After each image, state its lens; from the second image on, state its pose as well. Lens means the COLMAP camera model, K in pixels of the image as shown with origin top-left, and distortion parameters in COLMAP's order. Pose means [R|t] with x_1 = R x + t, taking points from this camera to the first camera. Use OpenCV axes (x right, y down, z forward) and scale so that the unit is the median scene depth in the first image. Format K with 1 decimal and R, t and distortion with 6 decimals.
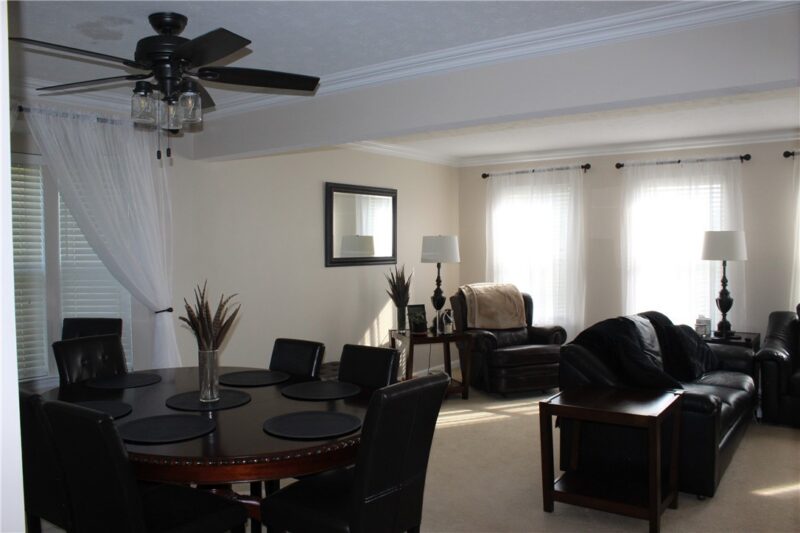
lens RADIAL K [[673.3, 0, 400.0], [0, 673.3, 266.5], [0, 0, 1]] dist [-0.083876, 0.008118]
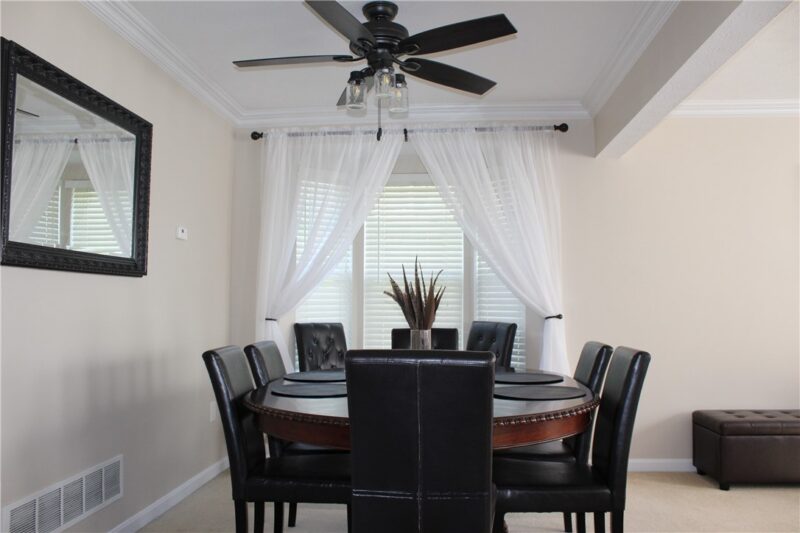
lens RADIAL K [[673.3, 0, 400.0], [0, 673.3, 266.5], [0, 0, 1]] dist [-0.083876, 0.008118]
pose [[0.532552, -0.043904, -0.845258, 0.393810], [-0.030222, 0.997031, -0.070829, 0.080062], [0.845857, 0.063265, 0.529644, 0.354417]]
